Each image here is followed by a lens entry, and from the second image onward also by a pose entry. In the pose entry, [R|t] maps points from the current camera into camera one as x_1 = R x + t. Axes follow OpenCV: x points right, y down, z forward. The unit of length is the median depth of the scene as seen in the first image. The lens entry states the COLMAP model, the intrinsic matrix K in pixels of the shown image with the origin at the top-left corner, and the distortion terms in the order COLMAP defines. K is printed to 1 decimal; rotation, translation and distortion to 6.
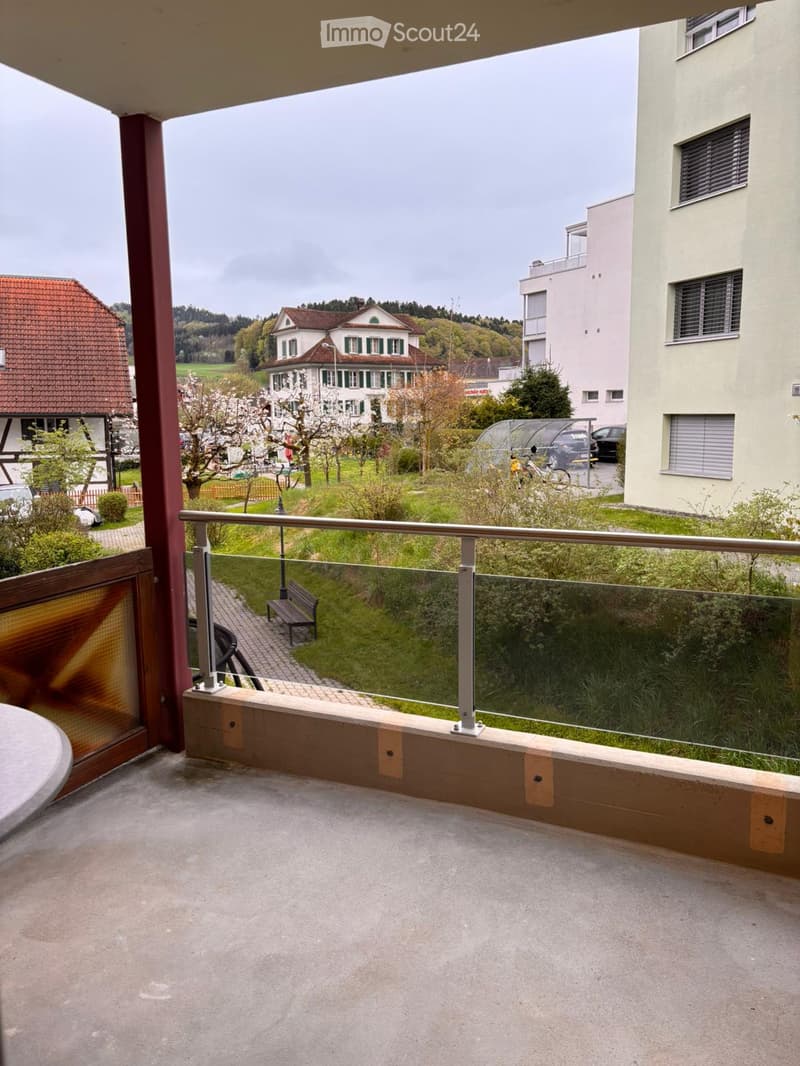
lens RADIAL K [[809.9, 0, 395.9], [0, 809.9, 532.9], [0, 0, 1]] dist [0.044920, -0.053340]
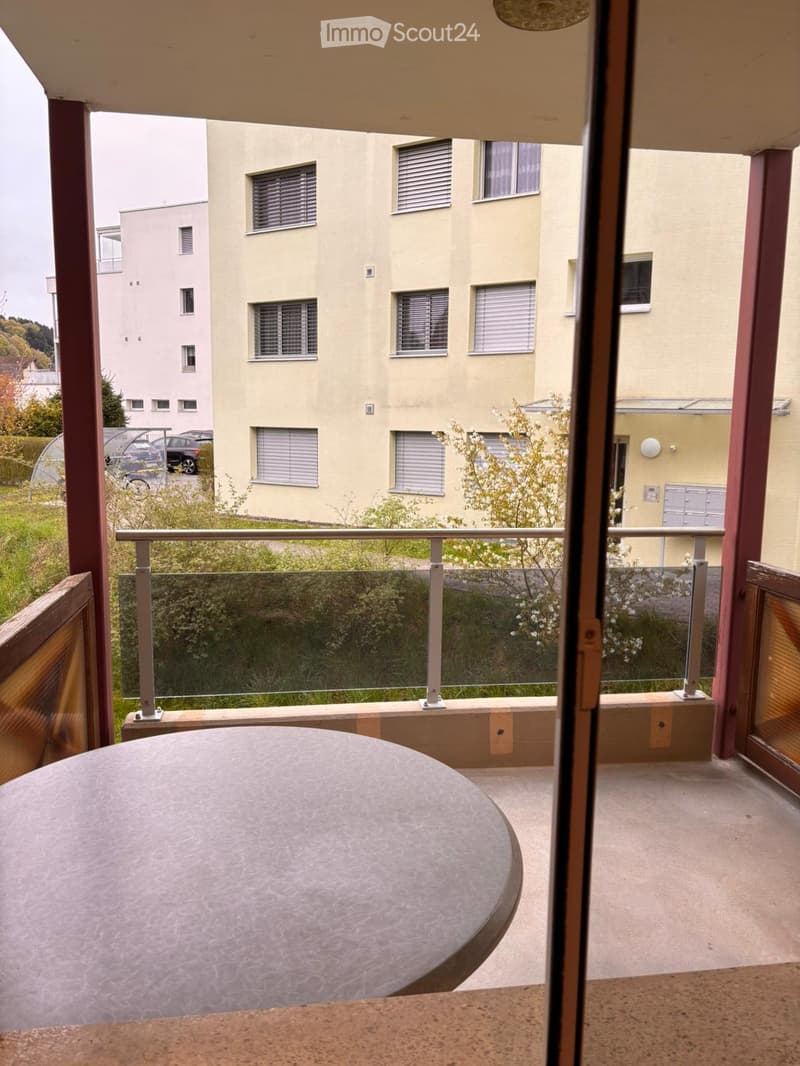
lens RADIAL K [[815.9, 0, 400.0], [0, 815.9, 533.0], [0, 0, 1]] dist [0.040760, -0.066879]
pose [[0.833397, -0.050919, 0.550324, -0.107171], [0.057395, 0.998337, 0.005453, -0.002034], [-0.549687, 0.027041, 0.834933, 0.008514]]
